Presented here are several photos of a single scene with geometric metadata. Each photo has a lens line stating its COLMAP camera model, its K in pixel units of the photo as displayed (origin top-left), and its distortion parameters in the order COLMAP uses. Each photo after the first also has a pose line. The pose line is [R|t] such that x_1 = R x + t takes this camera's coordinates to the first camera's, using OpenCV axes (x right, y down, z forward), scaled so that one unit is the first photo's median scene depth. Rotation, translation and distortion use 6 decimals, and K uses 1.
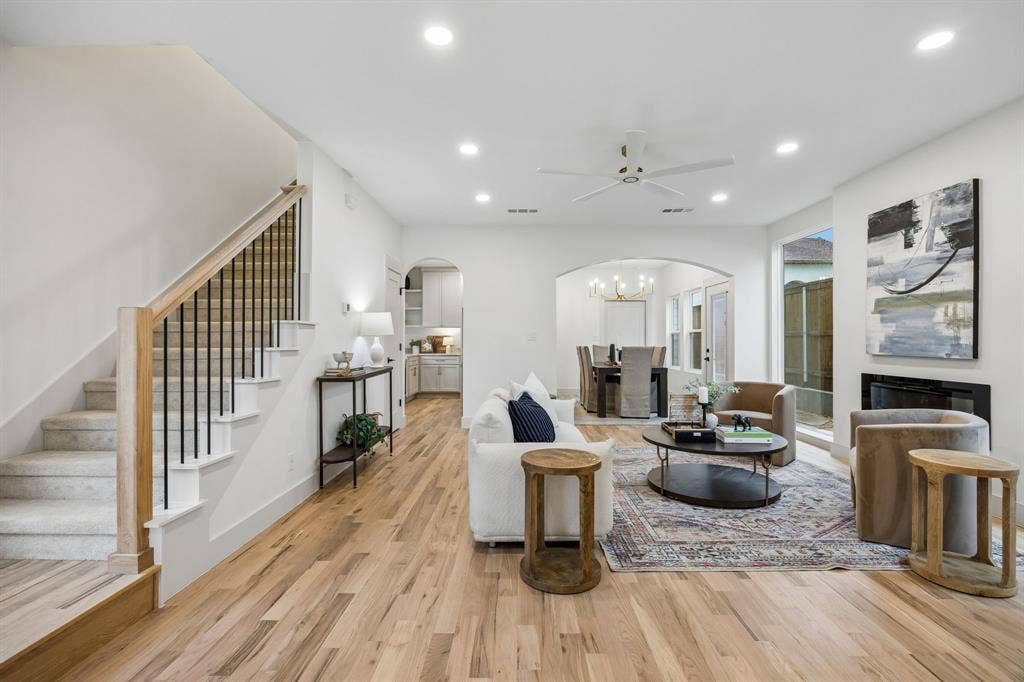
lens RADIAL K [[448.2, 0, 512.0], [0, 448.2, 341.0], [0, 0, 1]] dist [-0.025985, -0.000162]
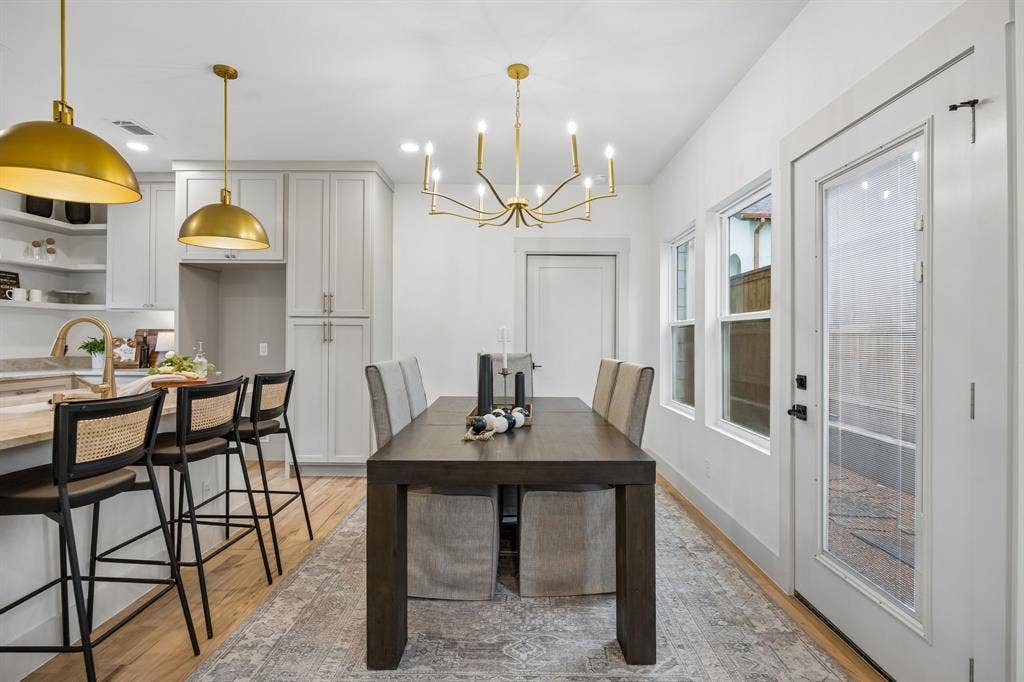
lens RADIAL K [[478.1, 0, 517.9], [0, 478.1, 340.0], [0, 0, 1]] dist [-0.018675, -0.000451]
pose [[0.999487, 0.004675, 0.031699, 0.476013], [-0.004727, 0.999988, 0.001555, -0.008701], [-0.031691, -0.001704, 0.999496, 1.340278]]
